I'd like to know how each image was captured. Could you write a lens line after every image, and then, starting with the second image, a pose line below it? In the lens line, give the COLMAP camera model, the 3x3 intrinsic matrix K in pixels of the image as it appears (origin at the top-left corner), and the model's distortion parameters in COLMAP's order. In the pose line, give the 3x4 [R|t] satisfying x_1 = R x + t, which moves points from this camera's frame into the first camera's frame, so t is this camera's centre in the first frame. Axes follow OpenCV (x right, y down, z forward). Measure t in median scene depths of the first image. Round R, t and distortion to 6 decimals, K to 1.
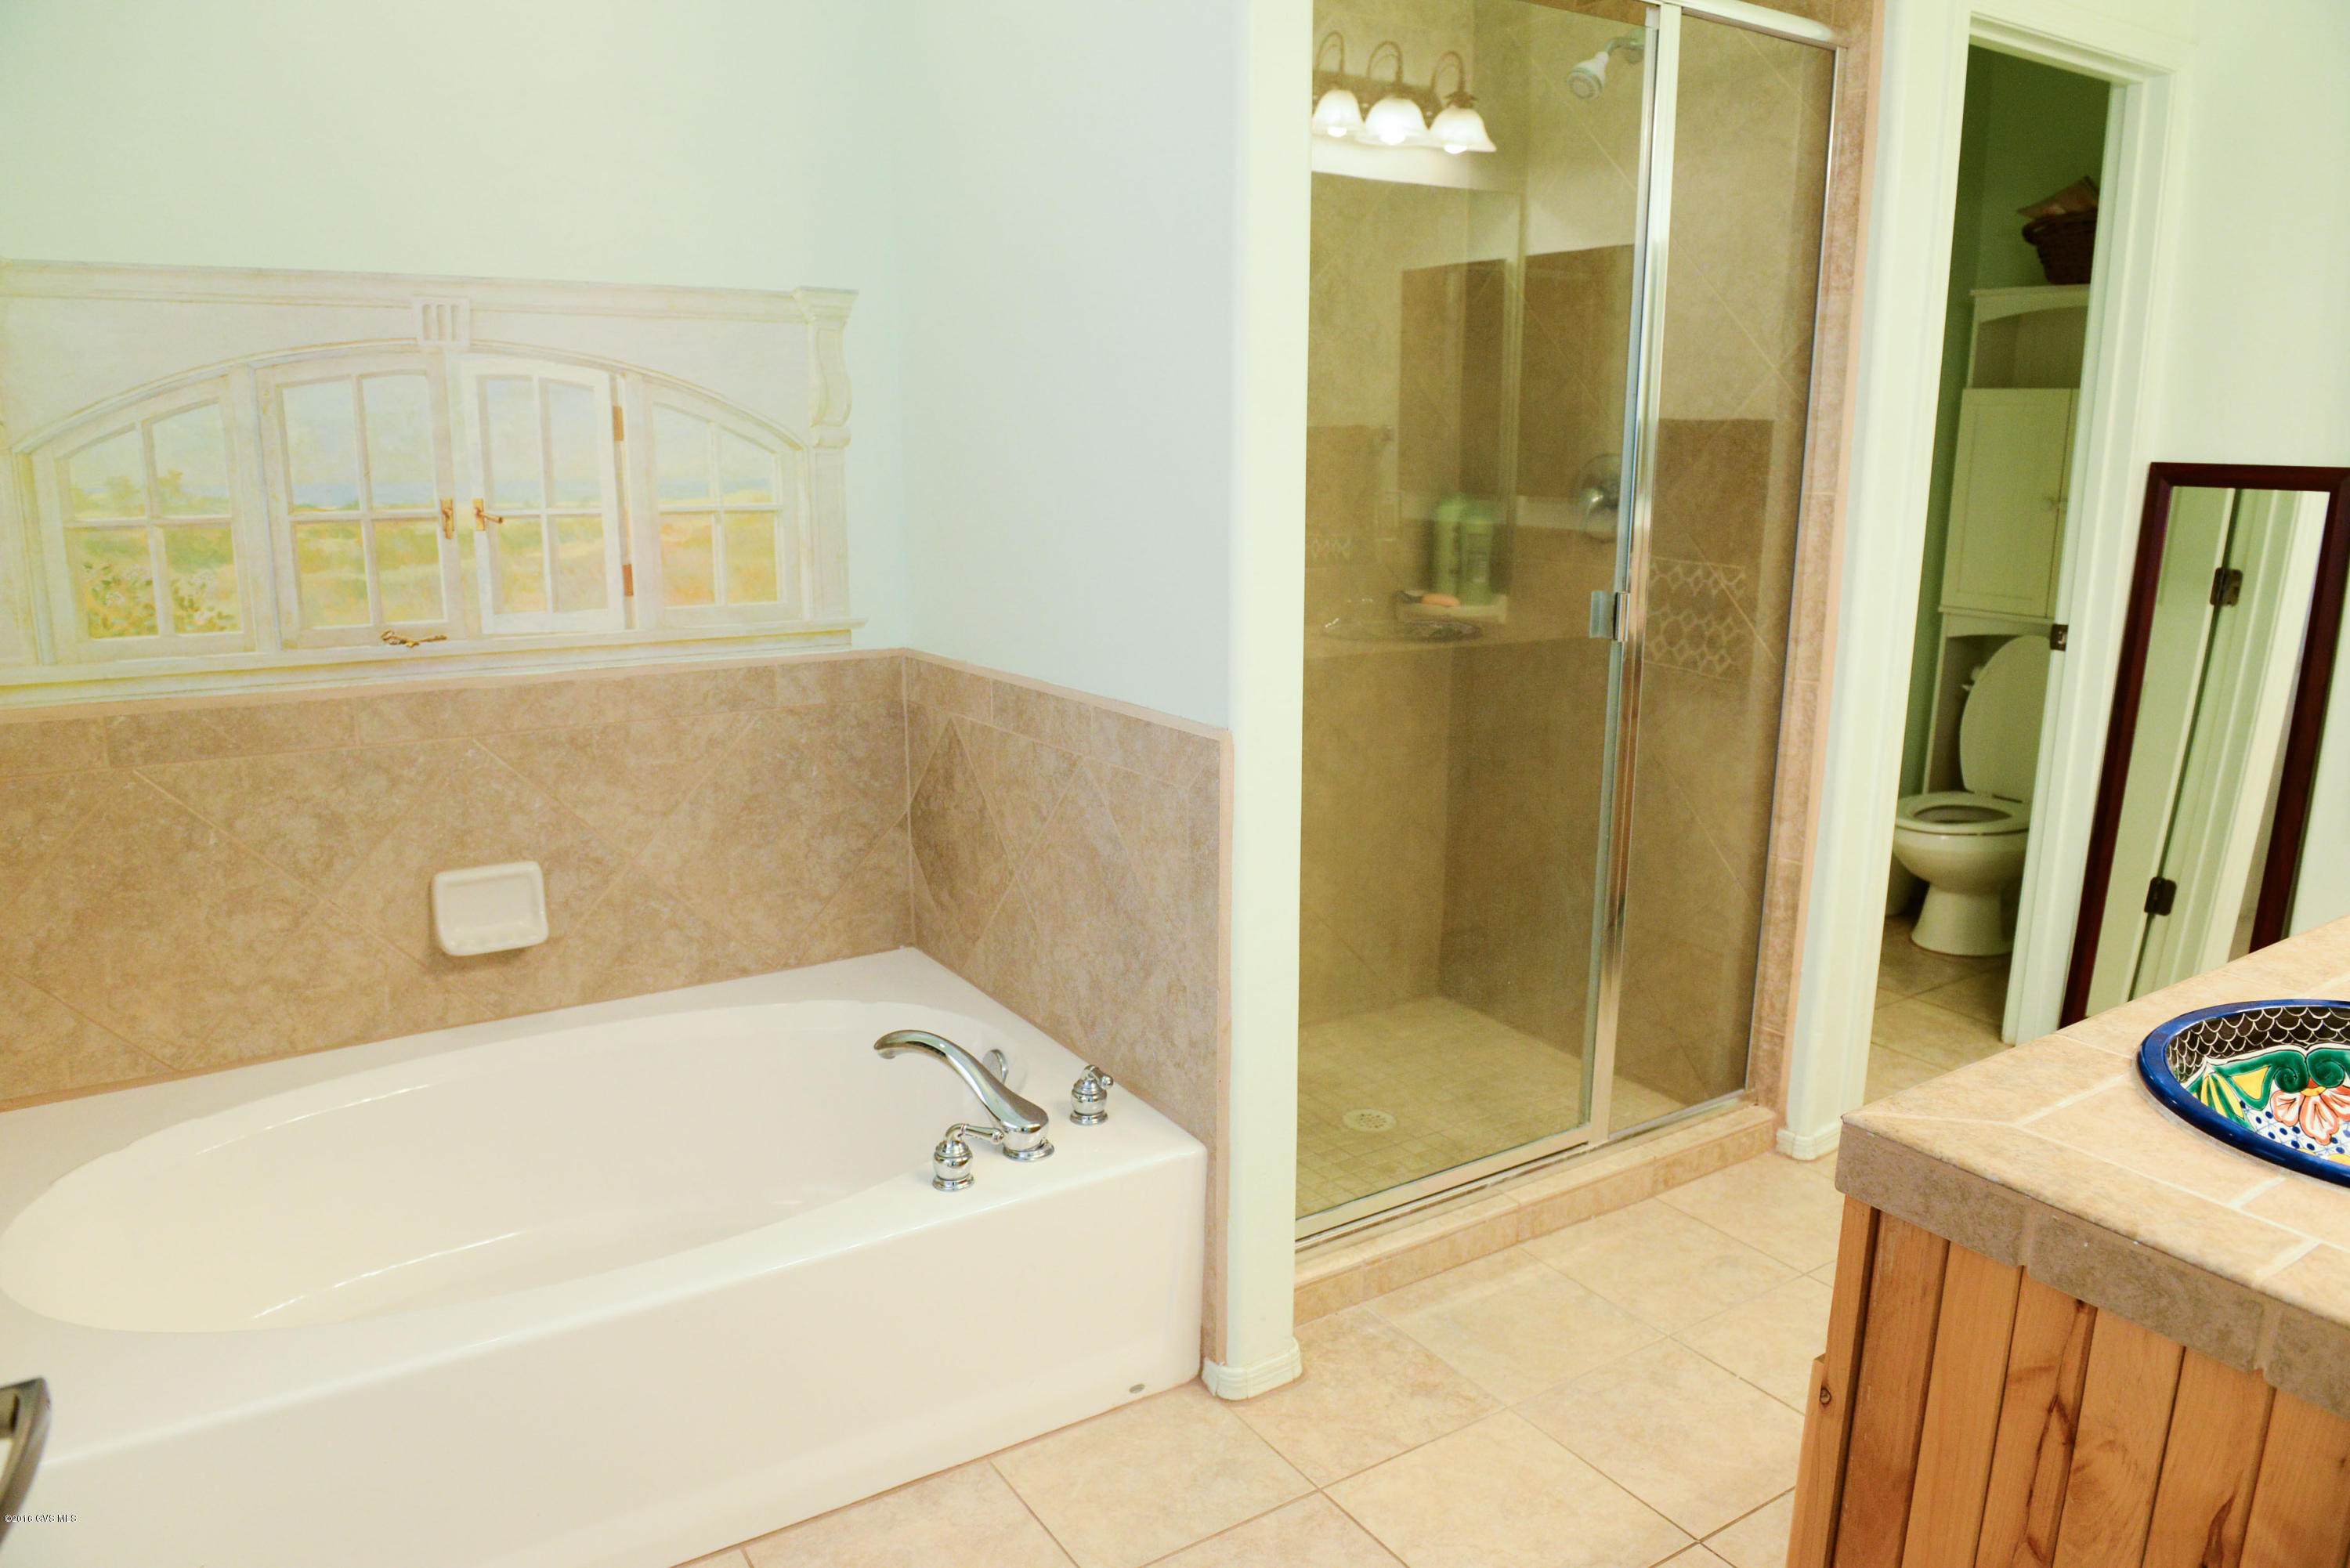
lens RADIAL K [[1590.7, 0, 1171.4], [0, 1590.7, 786.3], [0, 0, 1]] dist [-0.052937, -0.000406]
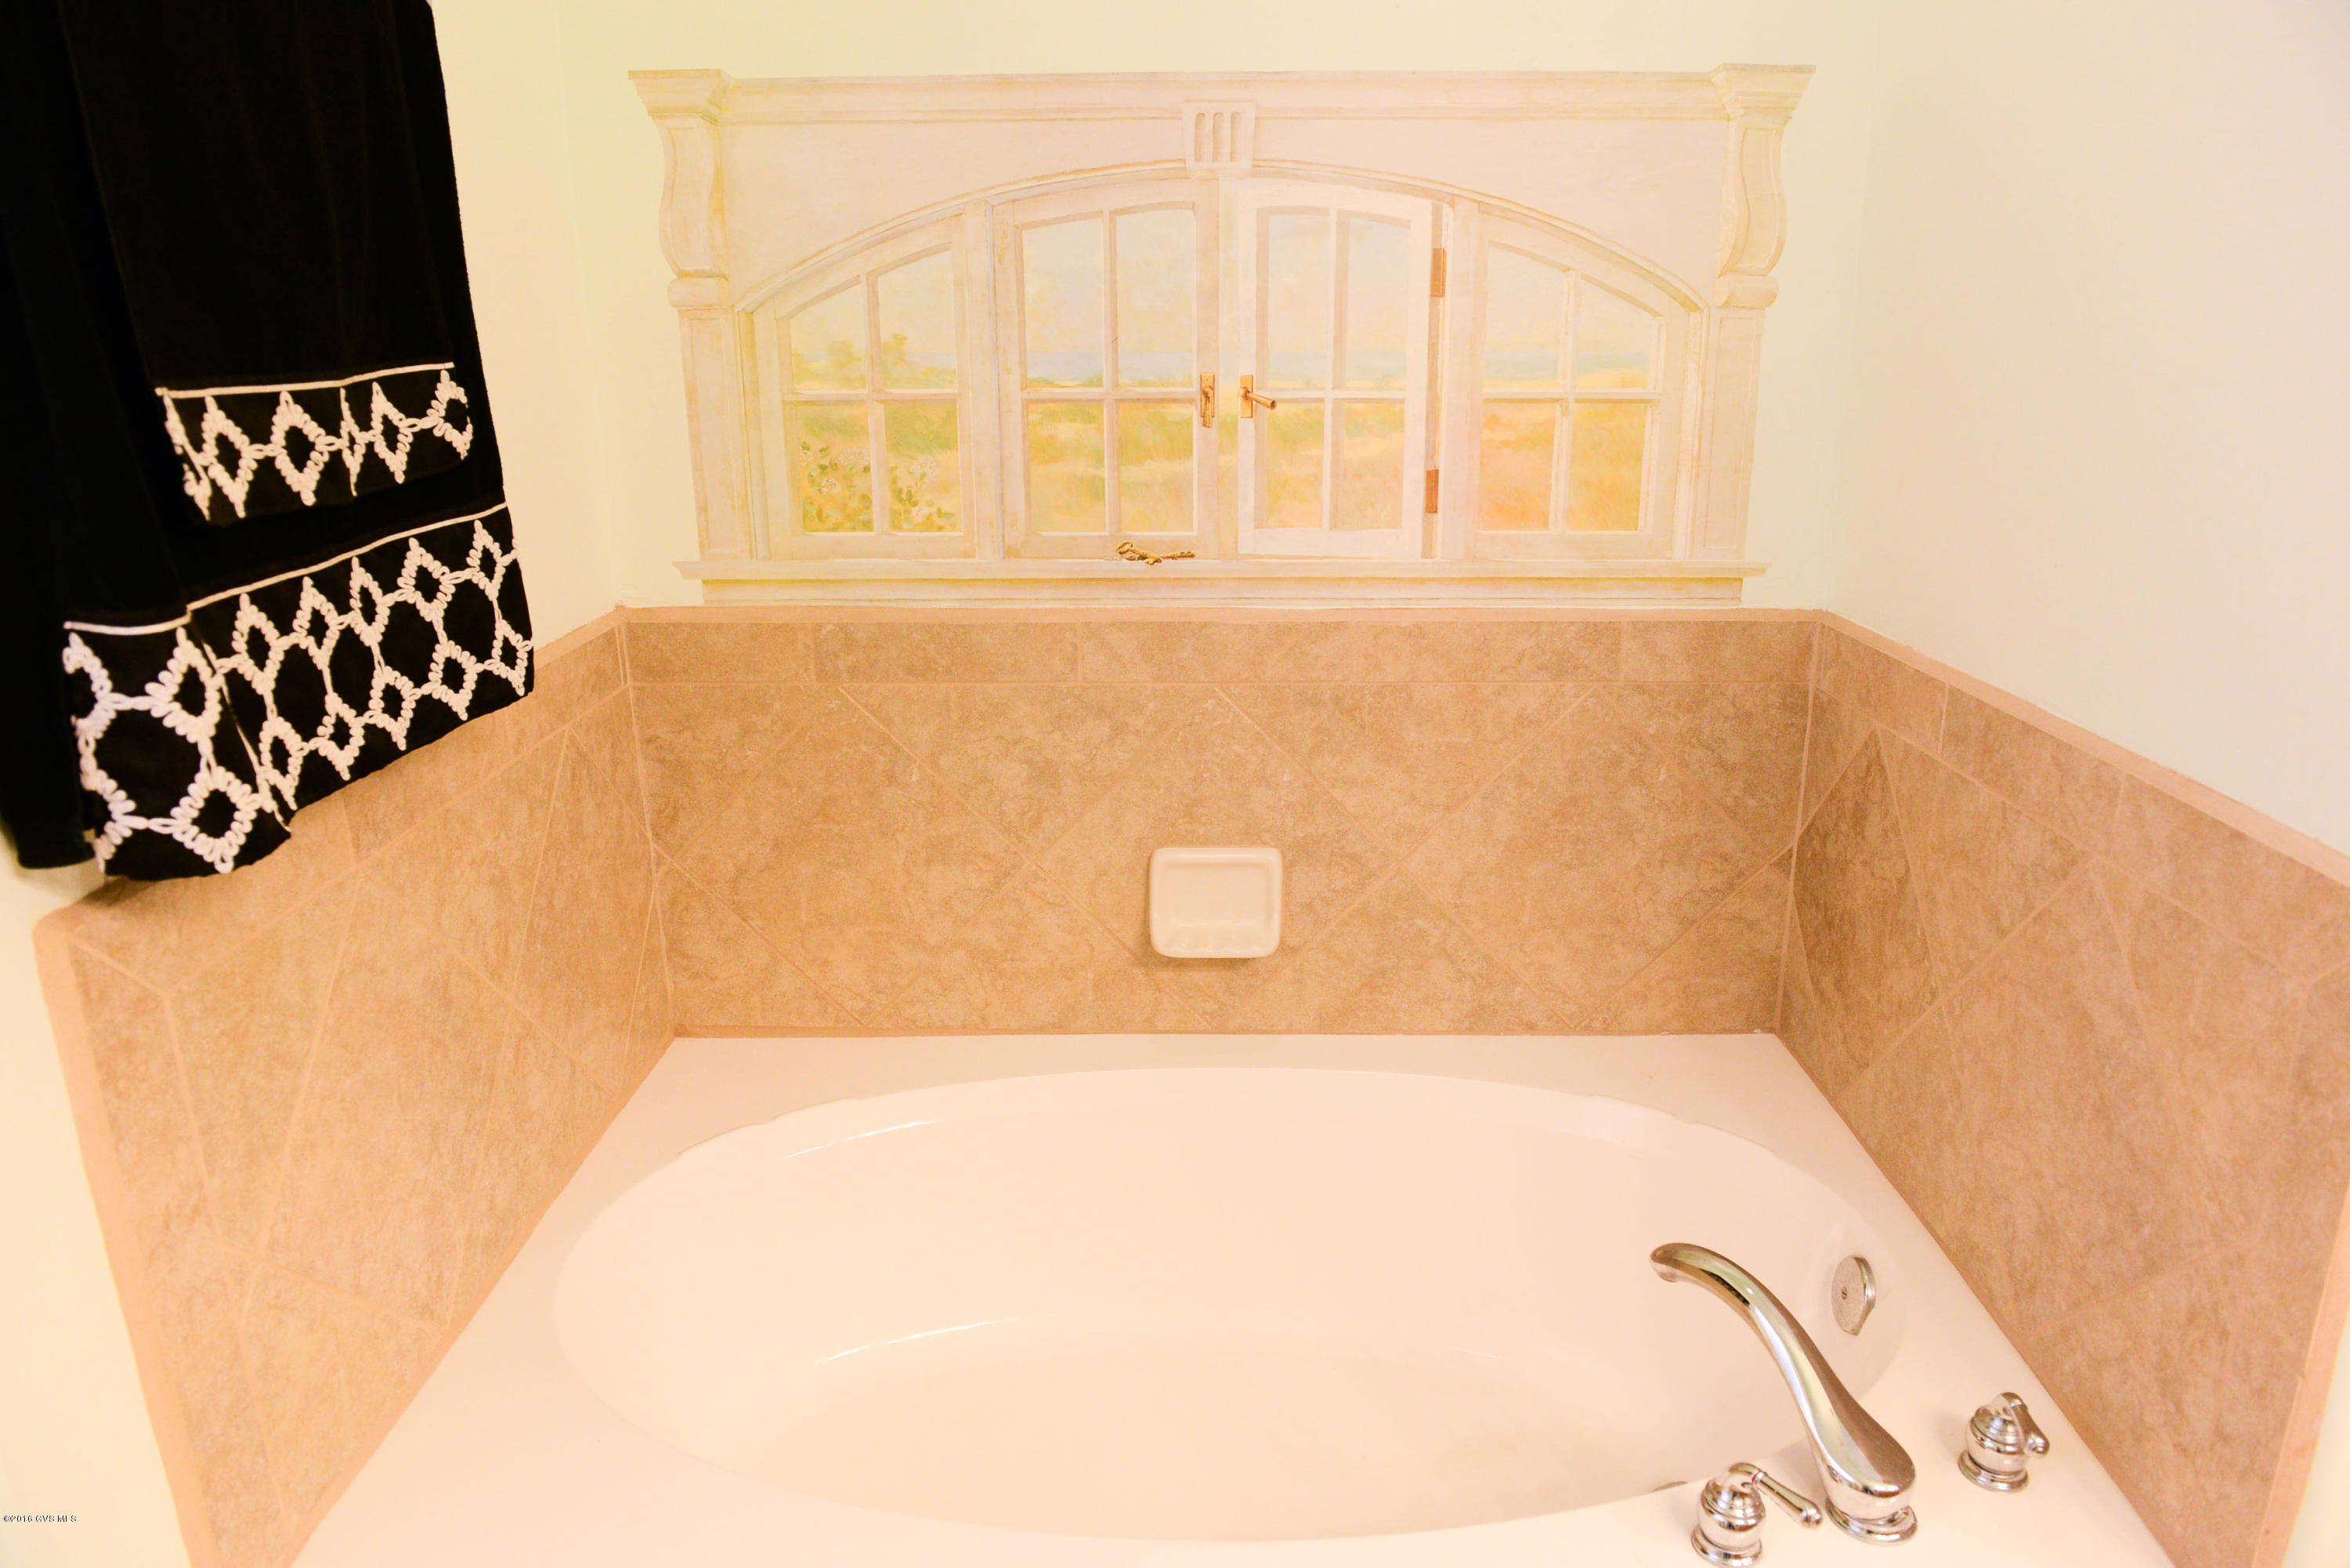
lens RADIAL K [[1590.7, 0, 1172.3], [0, 1590.7, 784.5], [0, 0, 1]] dist [-0.052937, -0.000406]
pose [[0.830629, 0.148035, -0.536788, -0.031417], [-0.107678, 0.988520, 0.105992, -0.064924], [0.546316, -0.030239, 0.837033, 0.334831]]
